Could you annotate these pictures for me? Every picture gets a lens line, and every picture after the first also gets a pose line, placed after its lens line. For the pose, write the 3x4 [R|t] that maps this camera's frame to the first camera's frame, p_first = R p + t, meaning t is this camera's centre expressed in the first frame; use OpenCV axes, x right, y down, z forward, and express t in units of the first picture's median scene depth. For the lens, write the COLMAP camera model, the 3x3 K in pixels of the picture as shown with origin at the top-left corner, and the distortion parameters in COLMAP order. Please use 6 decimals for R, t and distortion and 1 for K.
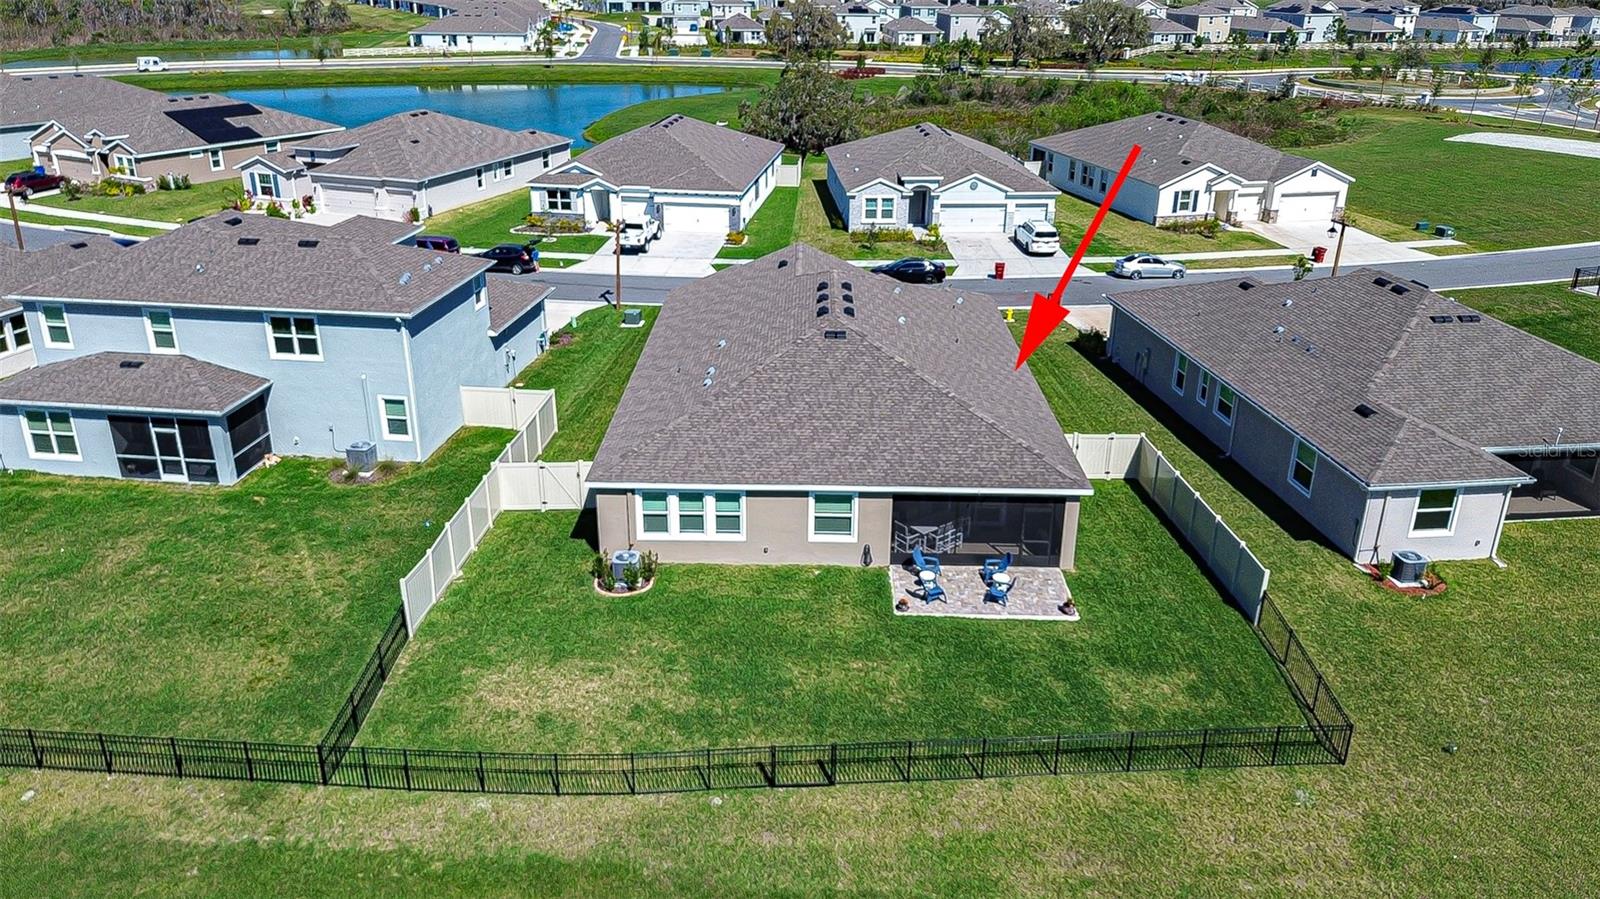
lens RADIAL K [[1122.7, 0, 800.0], [0, 1122.7, 449.5], [0, 0, 1]] dist [0.073096, -0.077847]
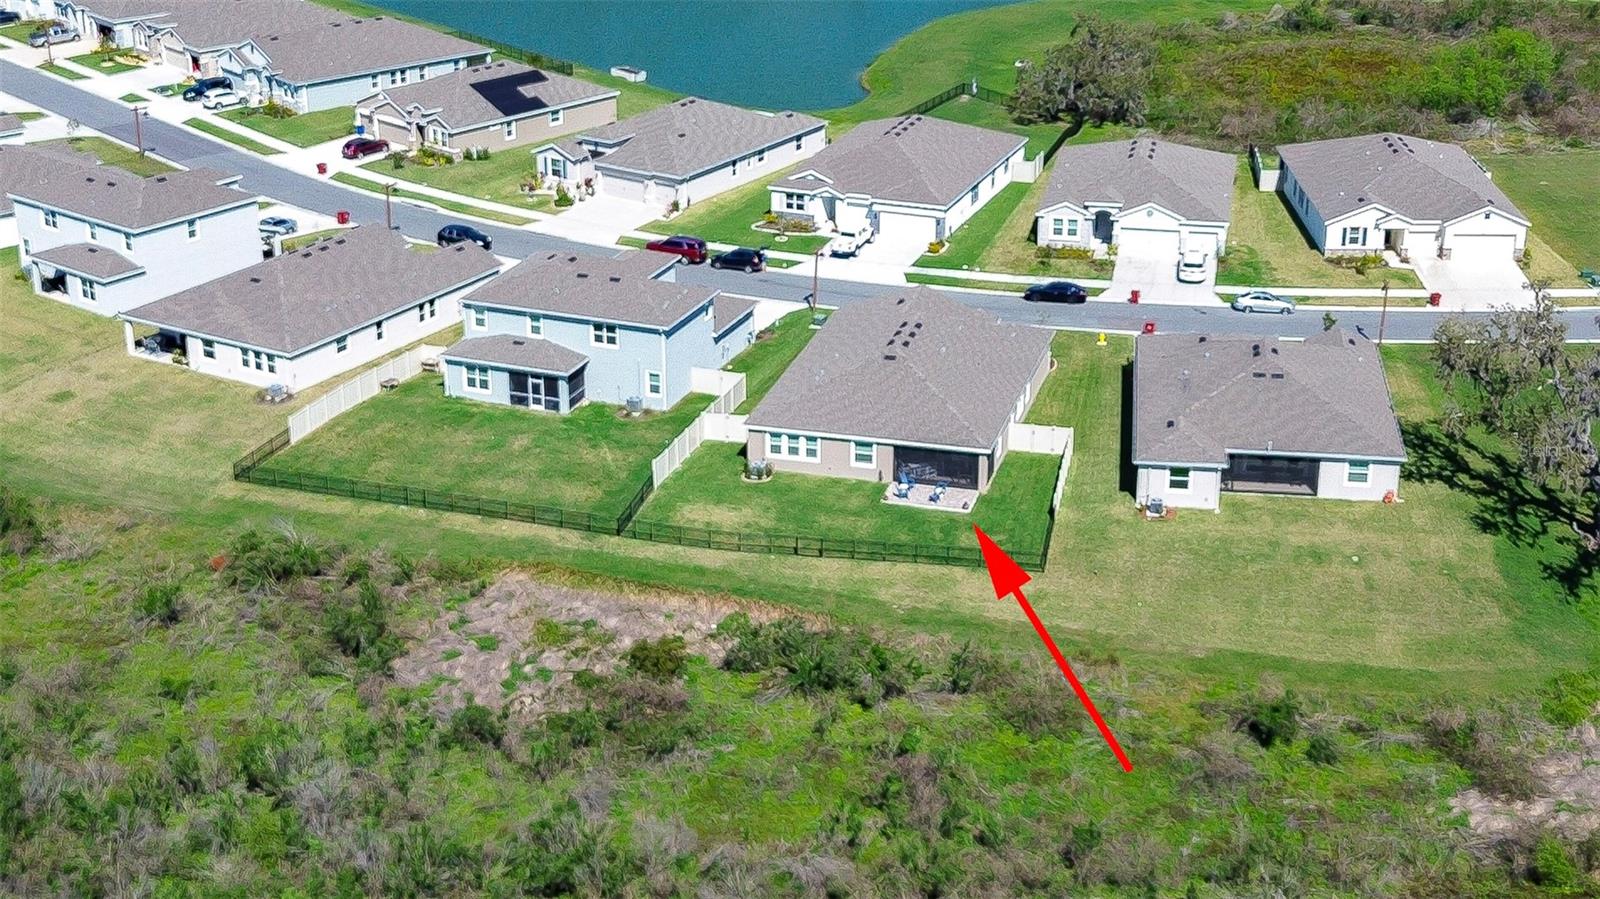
lens RADIAL K [[1122.7, 0, 800.0], [0, 1122.7, 449.5], [0, 0, 1]] dist [0.073096, -0.077847]
pose [[0.976005, 0.091187, -0.197735, 0.220213], [-0.087766, 0.995801, 0.026019, 0.008005], [0.199278, -0.008041, 0.979910, -0.670197]]
